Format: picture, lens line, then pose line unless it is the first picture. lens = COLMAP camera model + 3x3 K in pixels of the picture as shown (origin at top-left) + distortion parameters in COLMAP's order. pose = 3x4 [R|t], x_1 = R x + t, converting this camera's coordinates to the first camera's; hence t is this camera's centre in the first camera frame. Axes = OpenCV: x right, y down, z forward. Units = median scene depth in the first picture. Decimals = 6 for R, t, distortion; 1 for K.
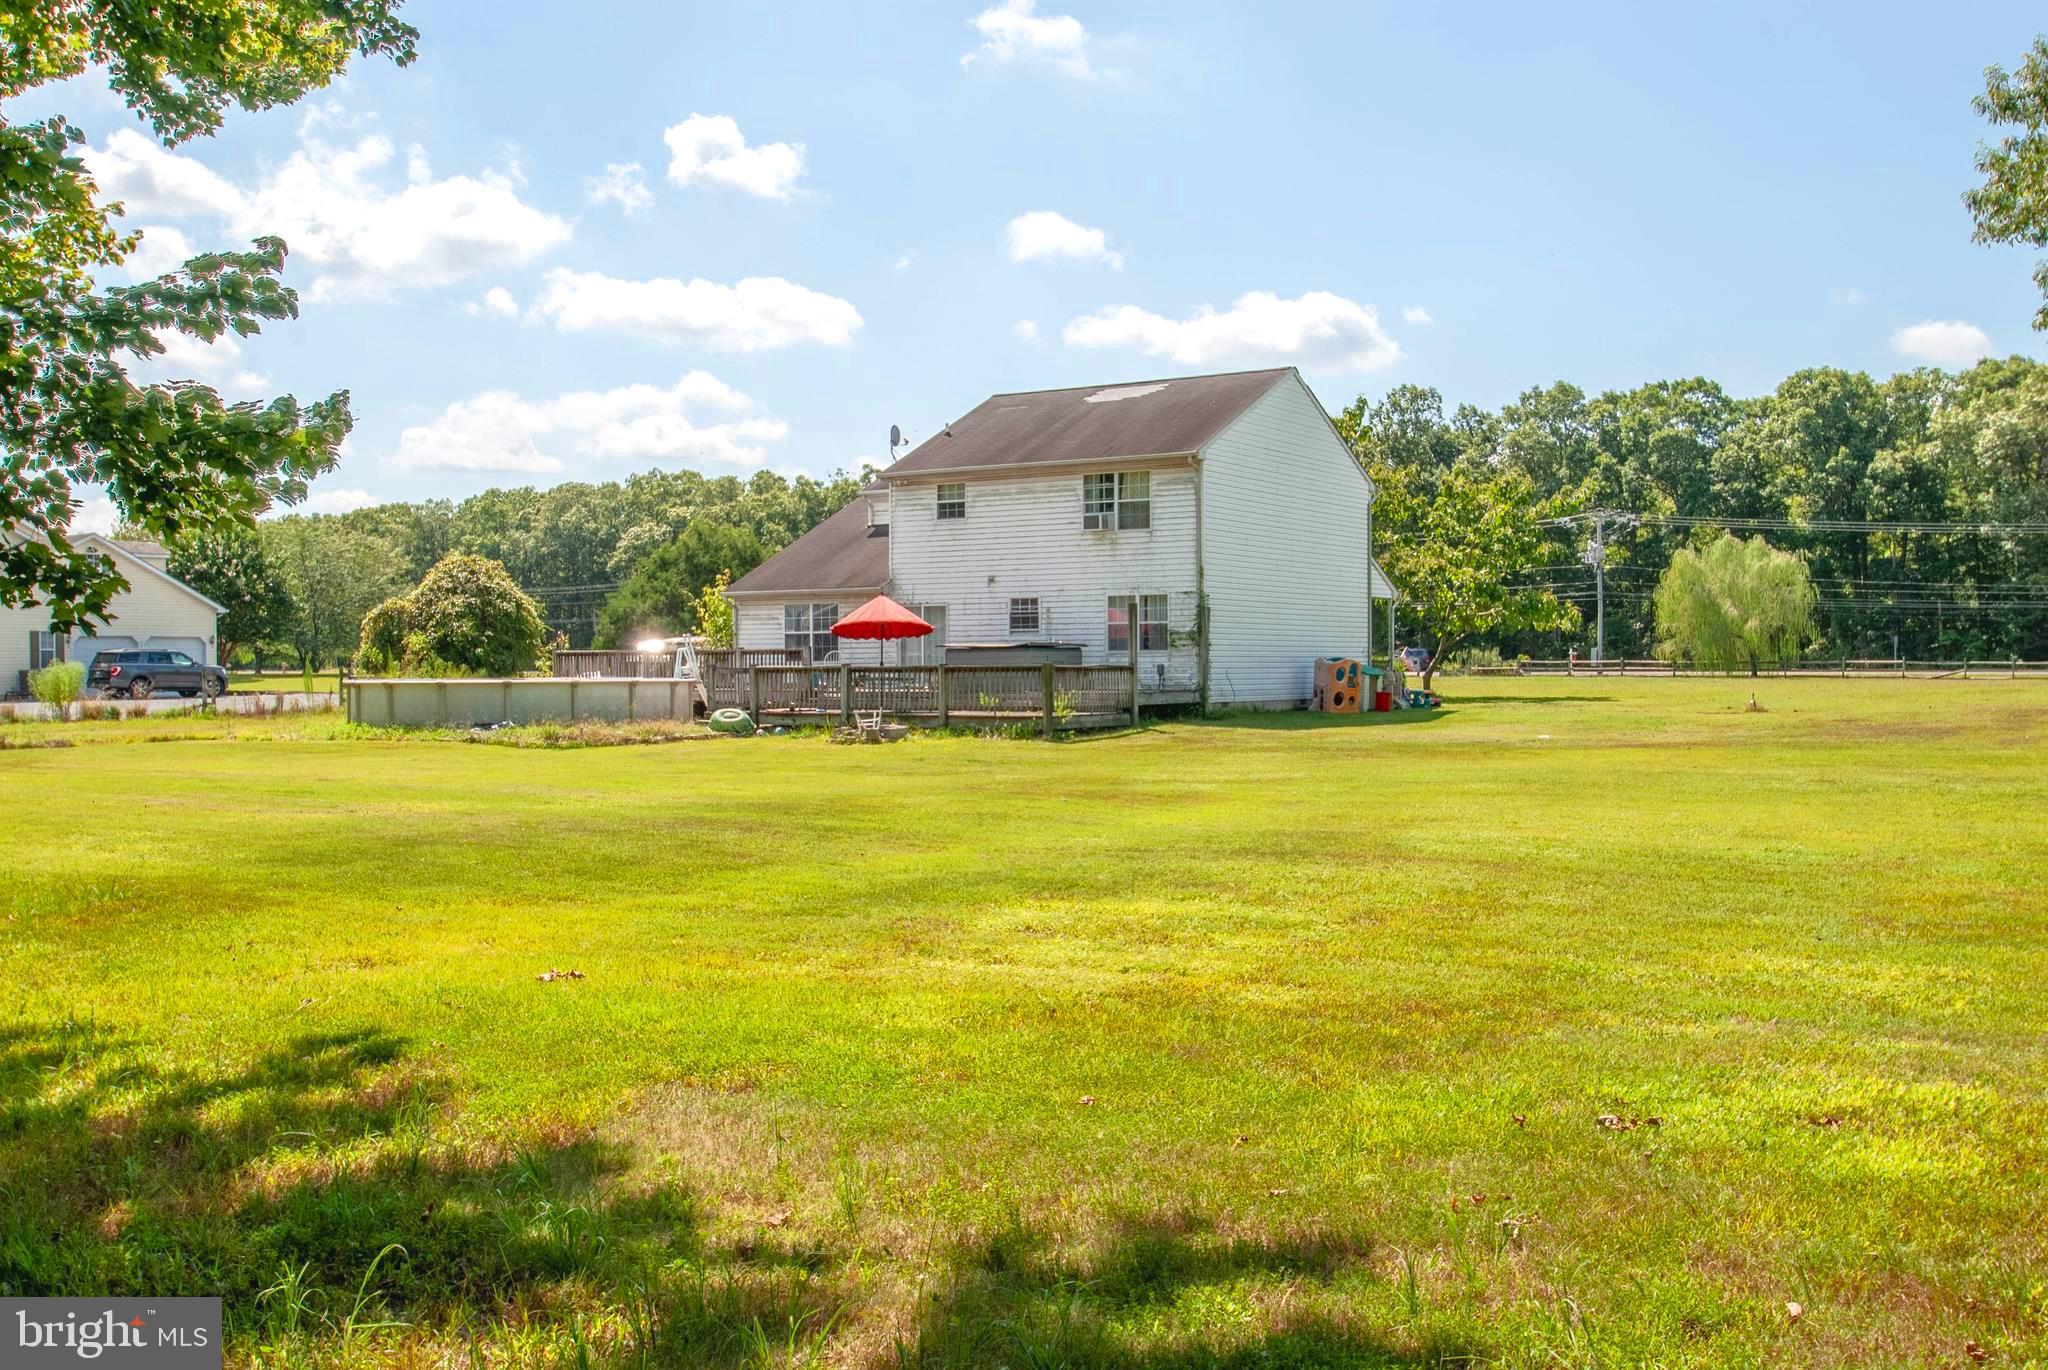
lens RADIAL K [[1944.2, 0, 1024.0], [0, 1944.2, 685.0], [0, 0, 1]] dist [0.000130, 0.000010]
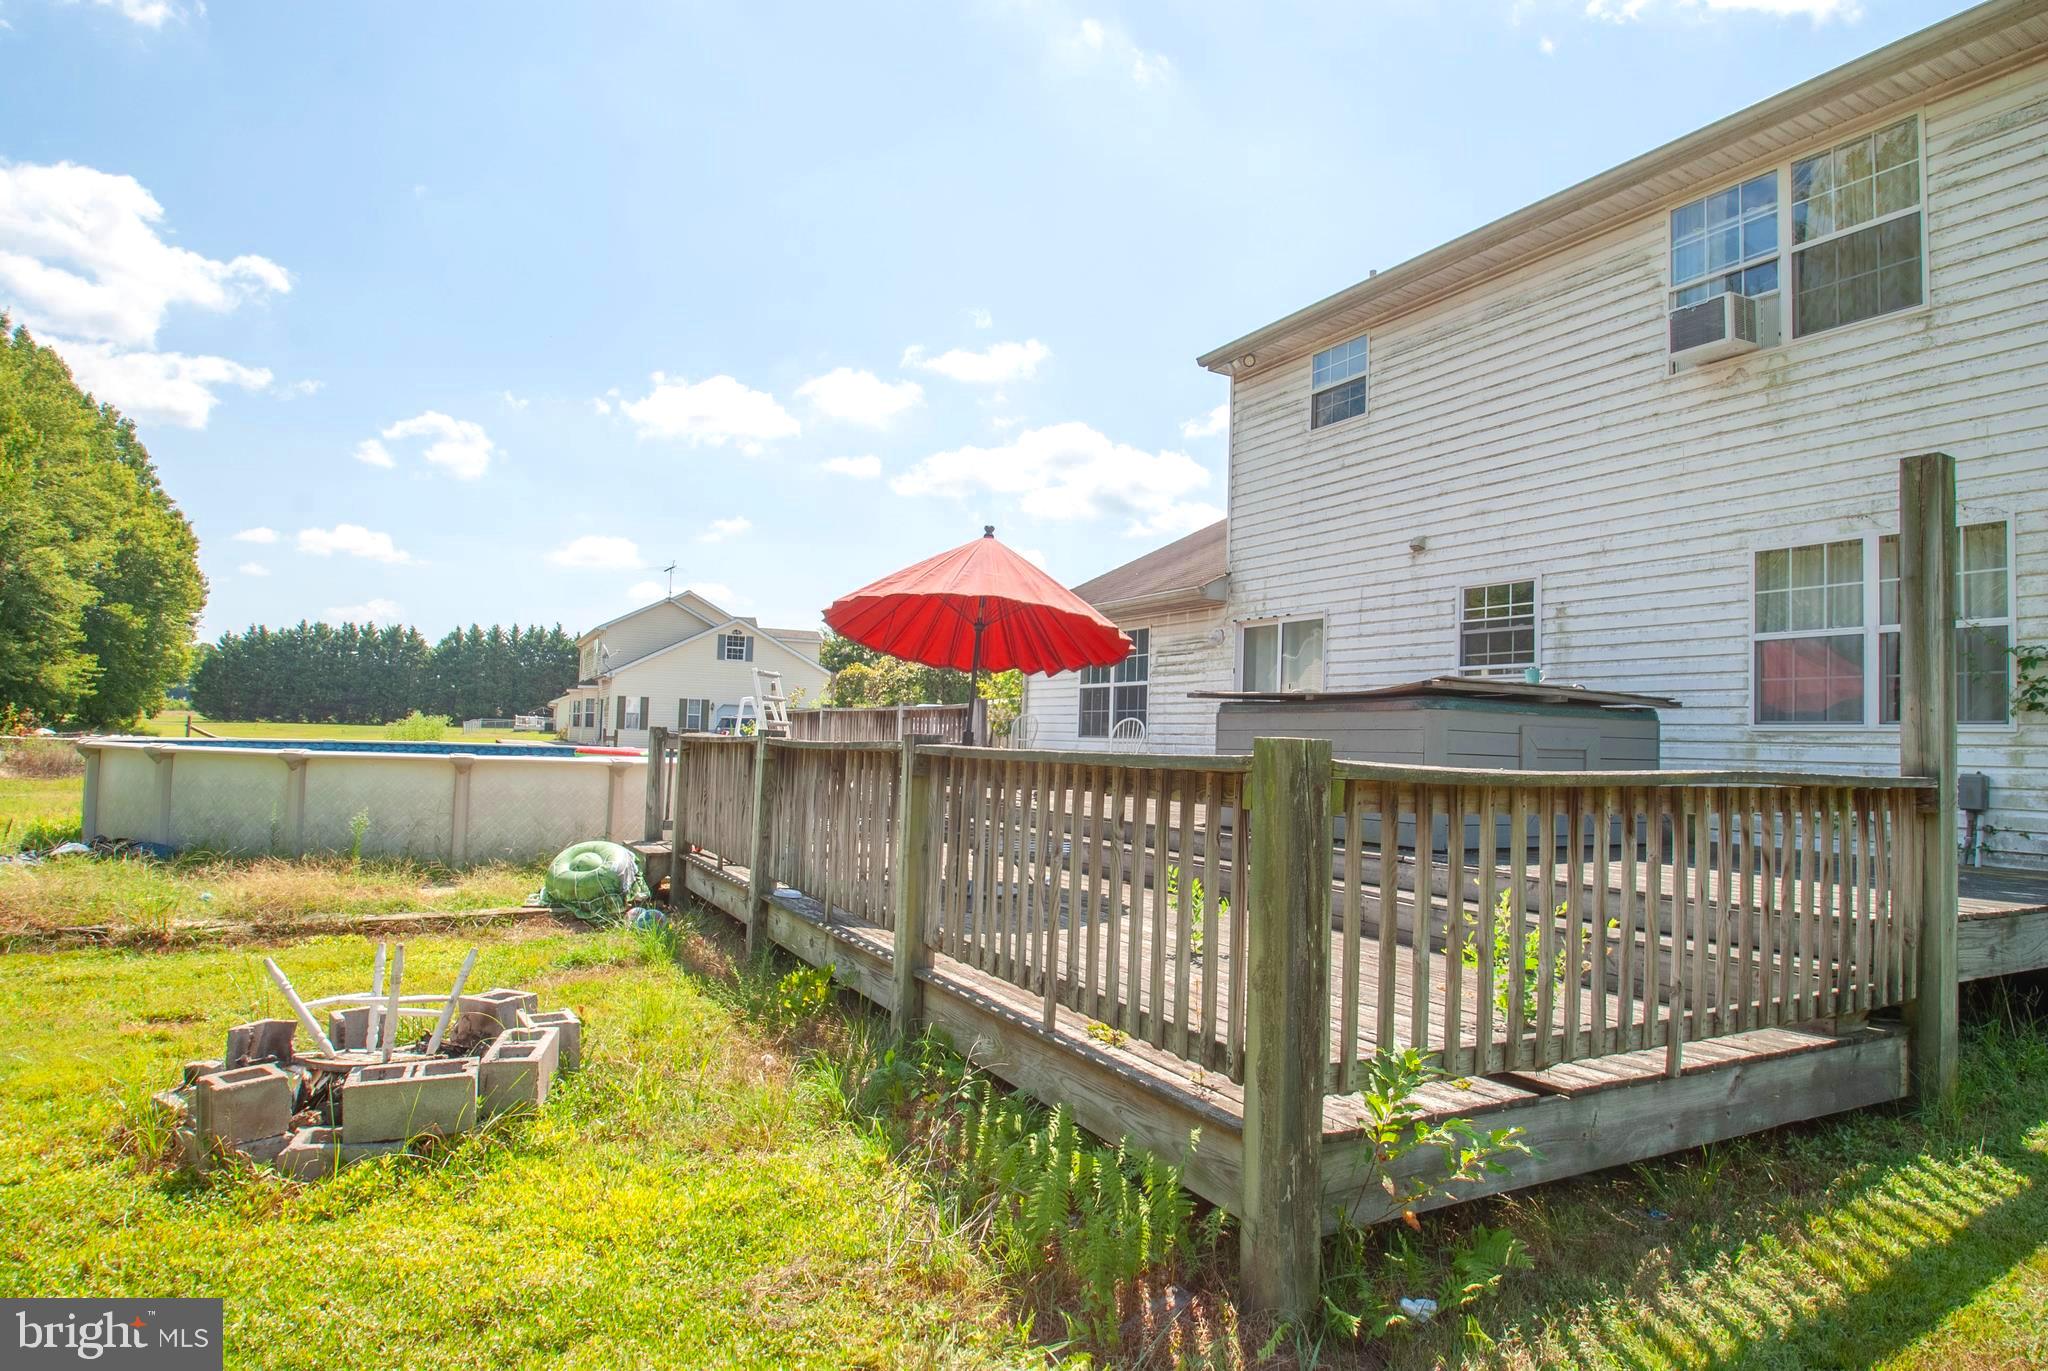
lens RADIAL K [[1170.3, 0, 1024.0], [0, 1170.3, 685.5], [0, 0, 1]] dist [-0.016888, 0.000279]
pose [[0.876058, 0.003980, -0.482189, 0.030724], [-0.035856, 0.997735, -0.056909, -0.008889], [0.480871, 0.067145, 0.874217, 0.795028]]
